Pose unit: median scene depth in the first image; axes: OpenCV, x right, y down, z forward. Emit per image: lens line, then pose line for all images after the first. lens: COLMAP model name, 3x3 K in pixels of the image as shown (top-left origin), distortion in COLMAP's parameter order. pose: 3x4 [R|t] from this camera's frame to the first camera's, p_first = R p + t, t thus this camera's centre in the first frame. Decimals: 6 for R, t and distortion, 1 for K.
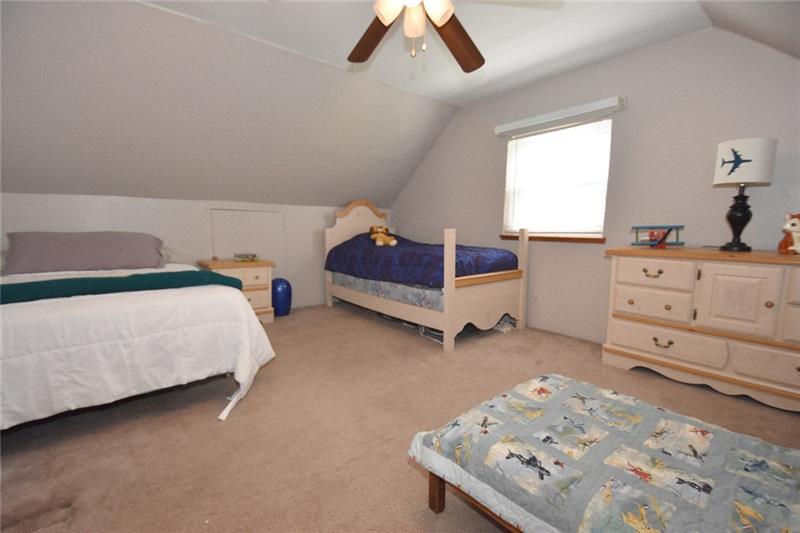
lens RADIAL K [[355.9, 0, 396.2], [0, 355.9, 264.0], [0, 0, 1]] dist [-0.008783, -0.002454]
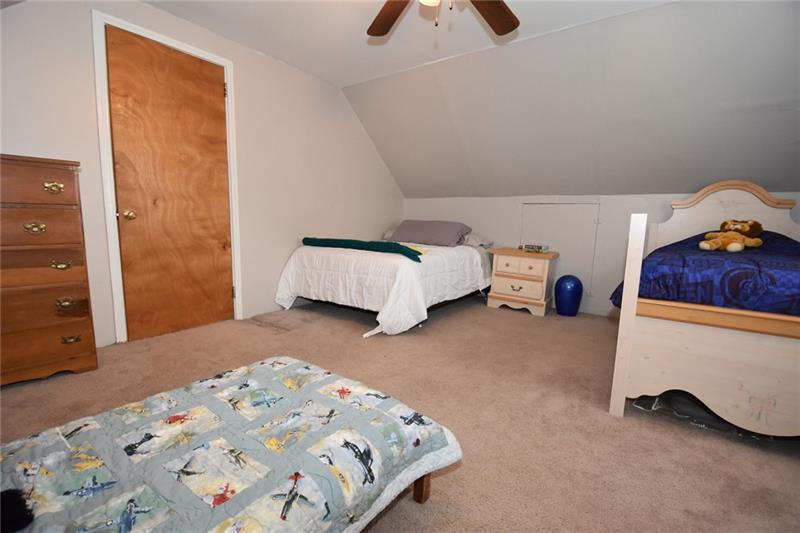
lens RADIAL K [[355.9, 0, 395.7], [0, 355.9, 269.5], [0, 0, 1]] dist [-0.008783, -0.002454]
pose [[0.240389, 0.128276, -0.962163, 1.154966], [-0.128074, 0.986755, 0.099557, -0.023288], [0.962190, 0.099296, 0.253634, 0.841836]]
